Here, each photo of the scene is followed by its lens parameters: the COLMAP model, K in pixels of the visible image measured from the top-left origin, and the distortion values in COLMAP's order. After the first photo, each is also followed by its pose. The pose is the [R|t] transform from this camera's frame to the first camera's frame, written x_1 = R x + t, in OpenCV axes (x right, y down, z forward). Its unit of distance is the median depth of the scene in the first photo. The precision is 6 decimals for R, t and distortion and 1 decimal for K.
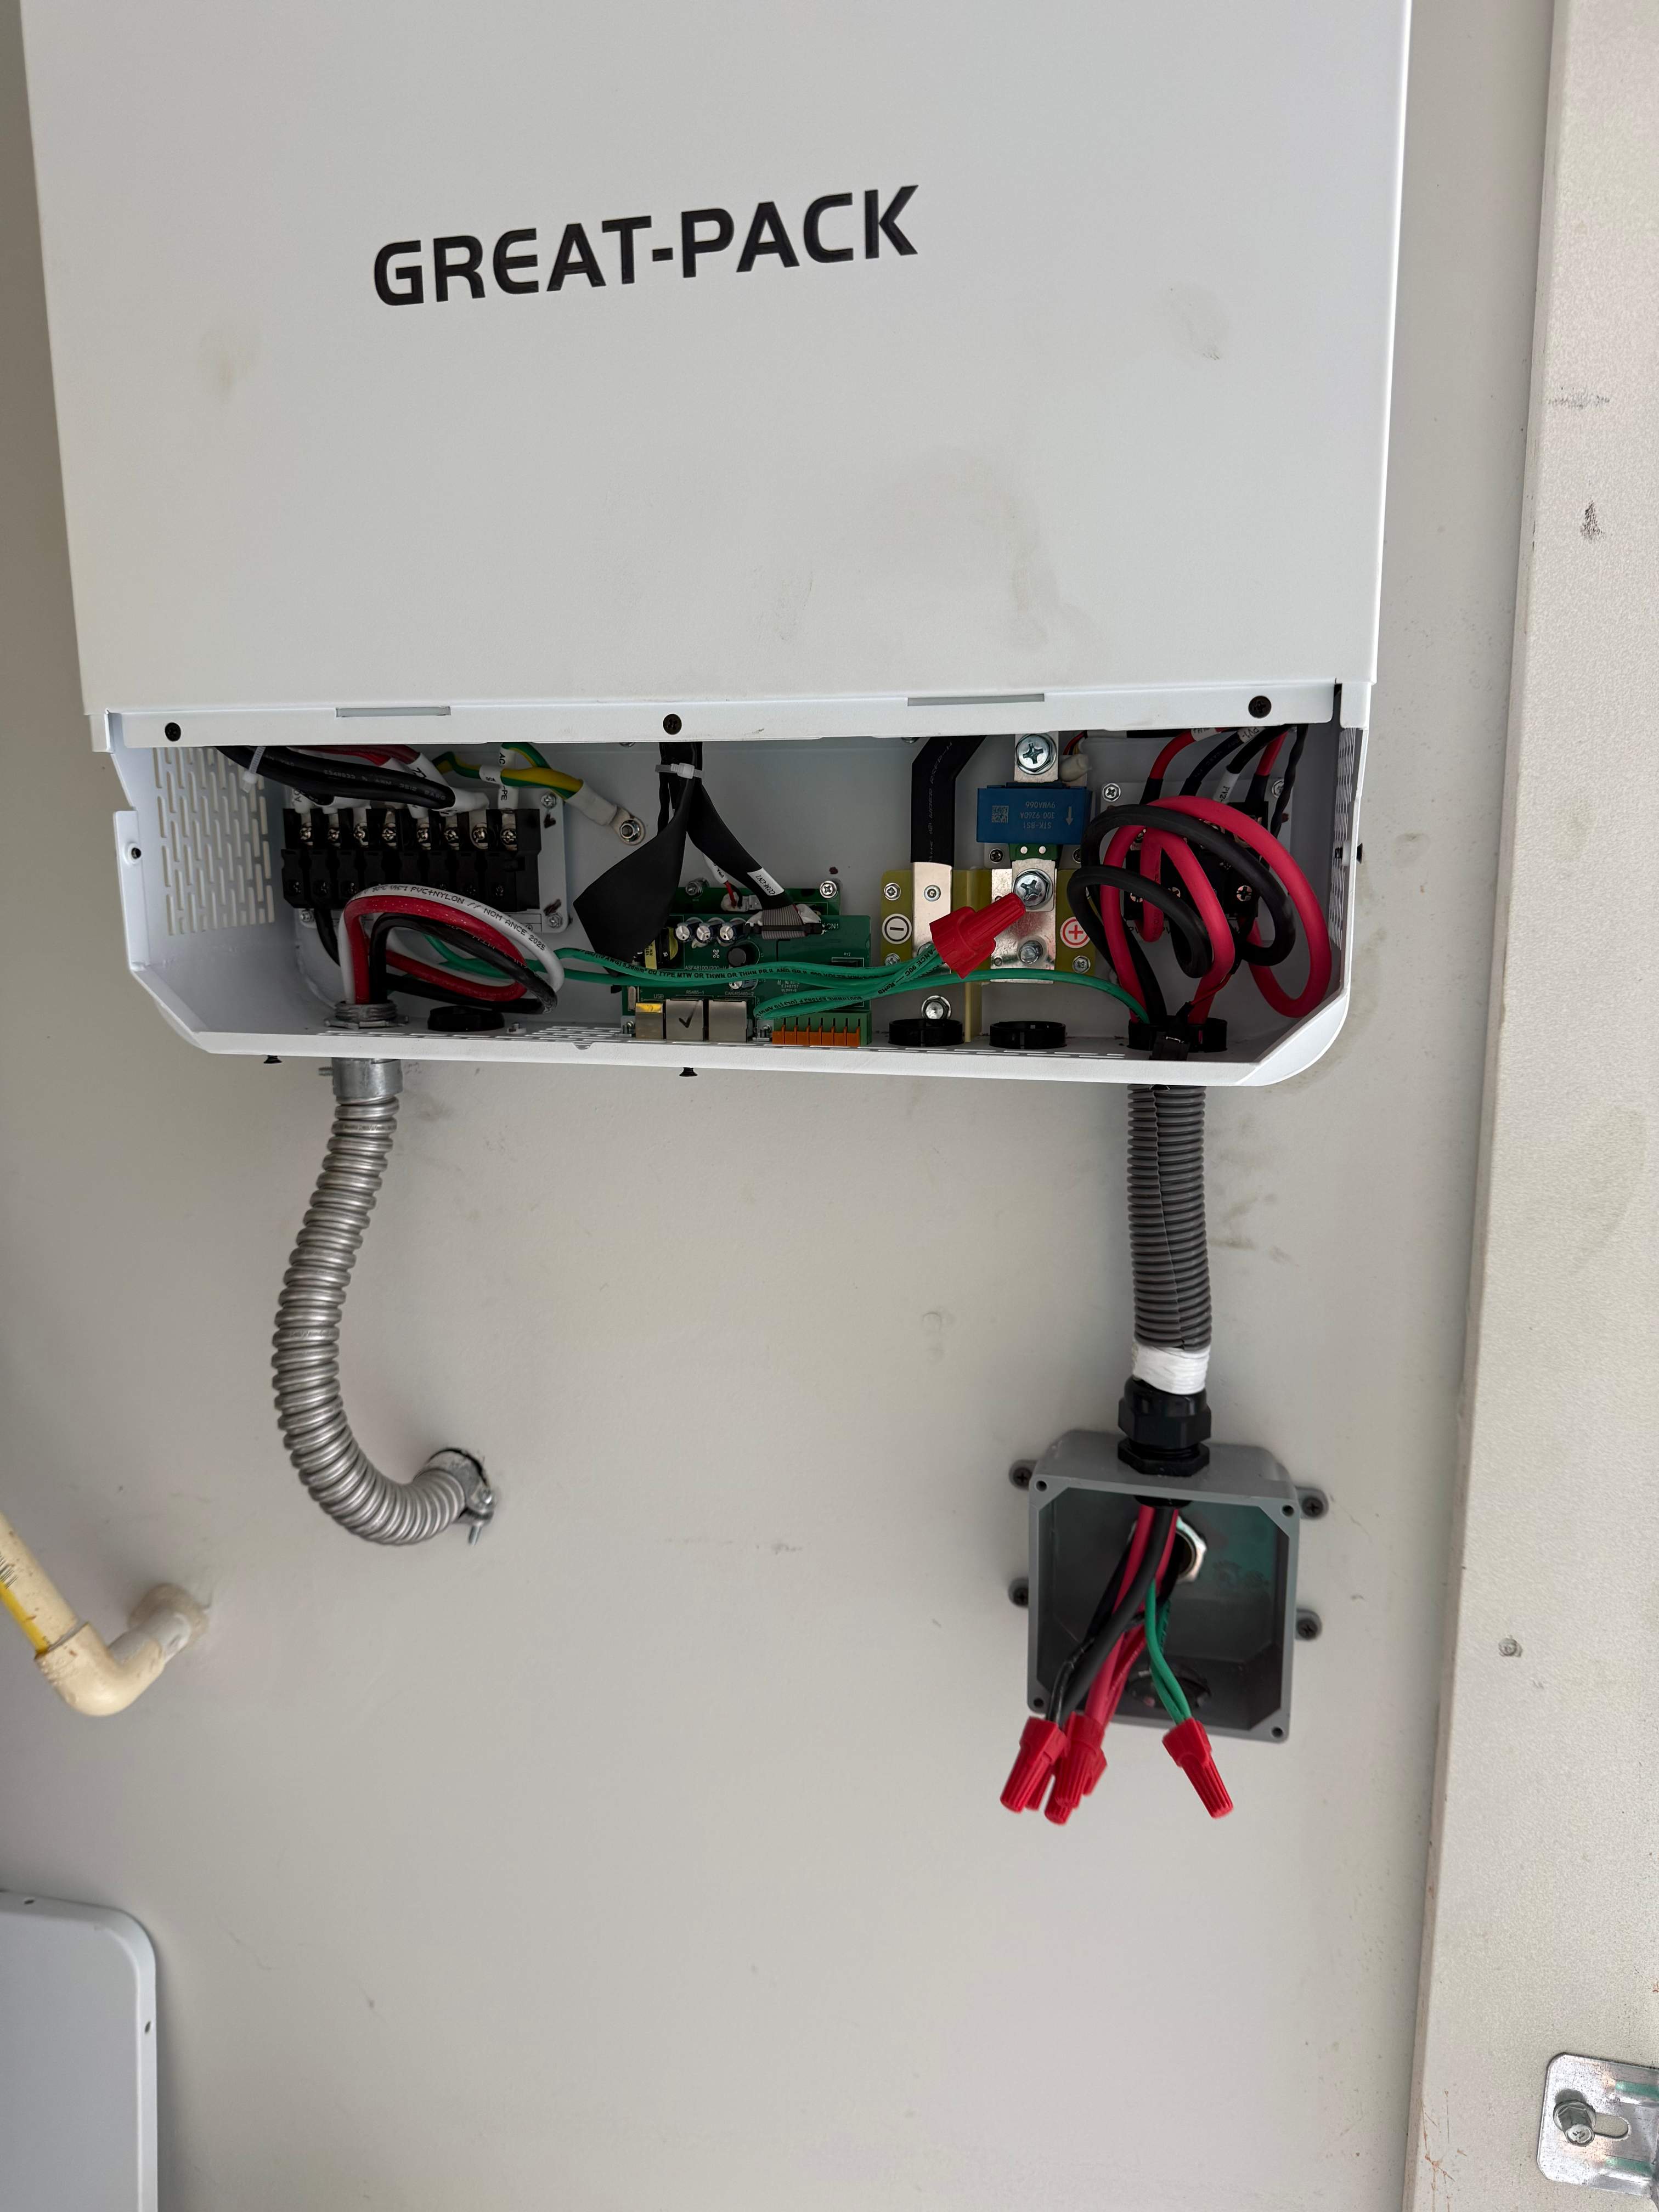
lens RADIAL K [[1570.0, 0, 829.5], [0, 1570.0, 1106.0], [0, 0, 1]] dist [0.071147, -0.000365]
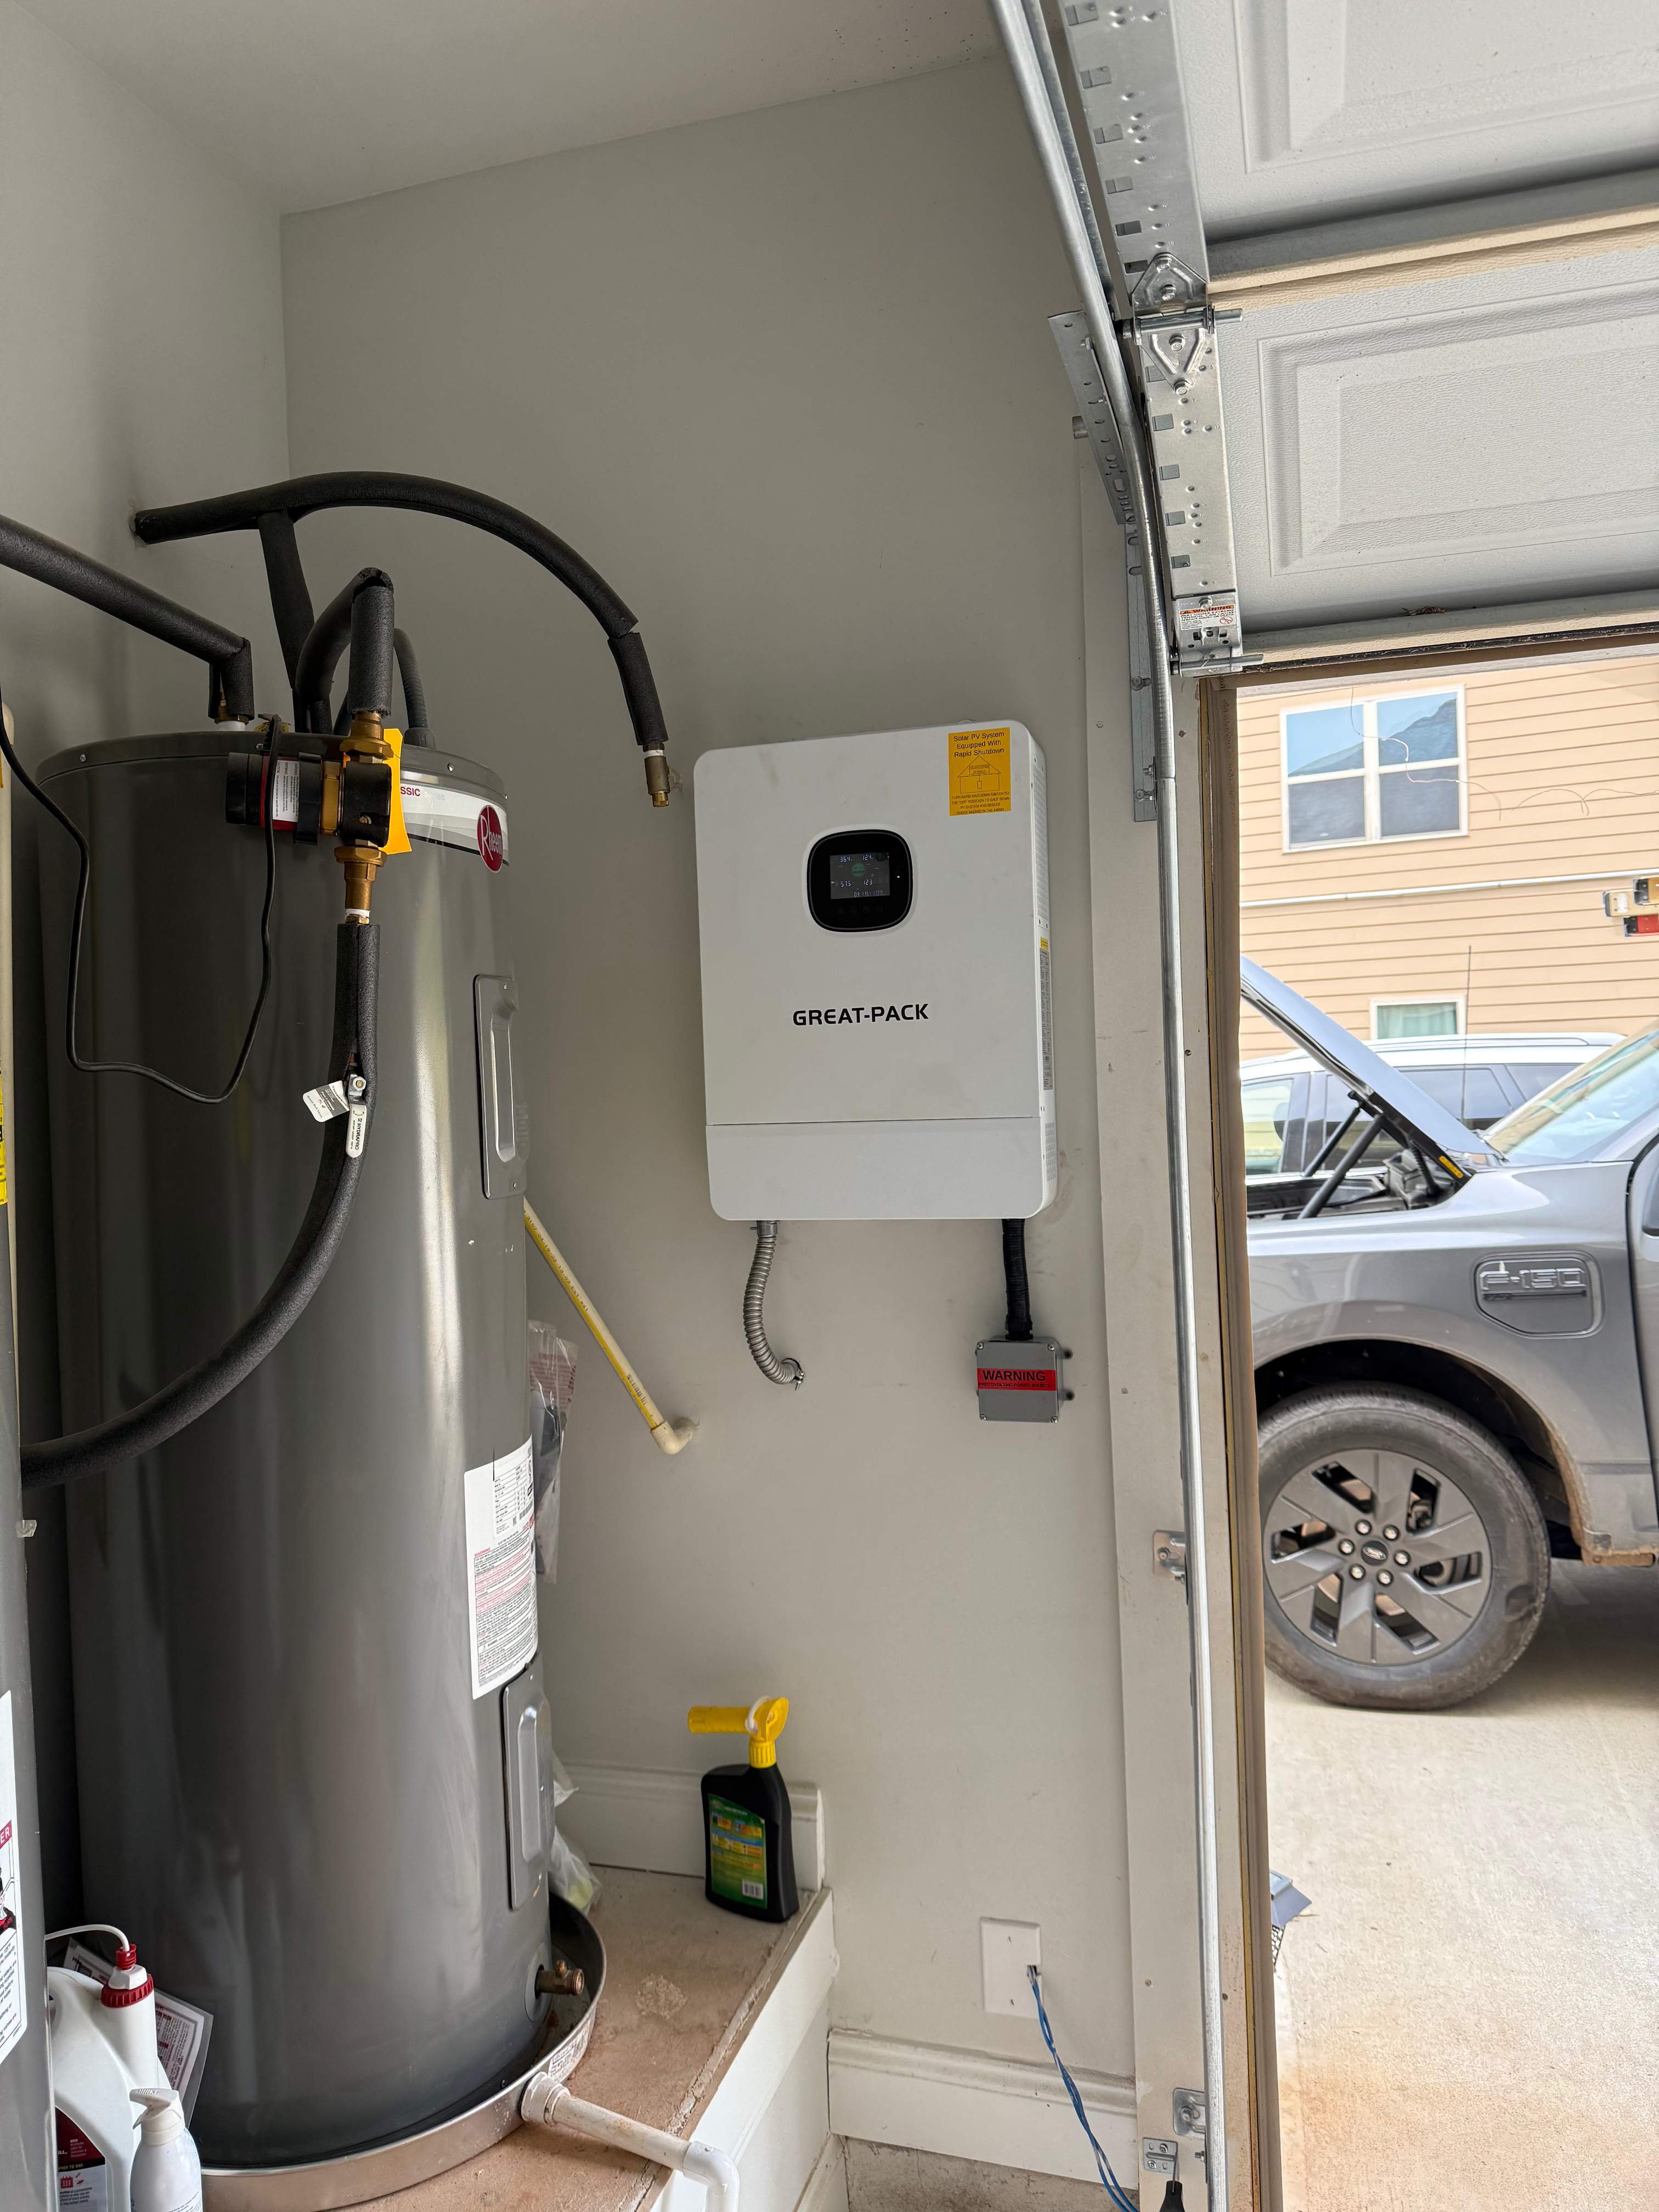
lens RADIAL K [[1570.0, 0, 829.5], [0, 1570.0, 1106.0], [0, 0, 1]] dist [0.071147, -0.000365]
pose [[0.997917, -0.026148, -0.058966, 0.030483], [0.016264, 0.986613, -0.162263, 0.337938], [0.062420, 0.160966, 0.984984, -2.856198]]
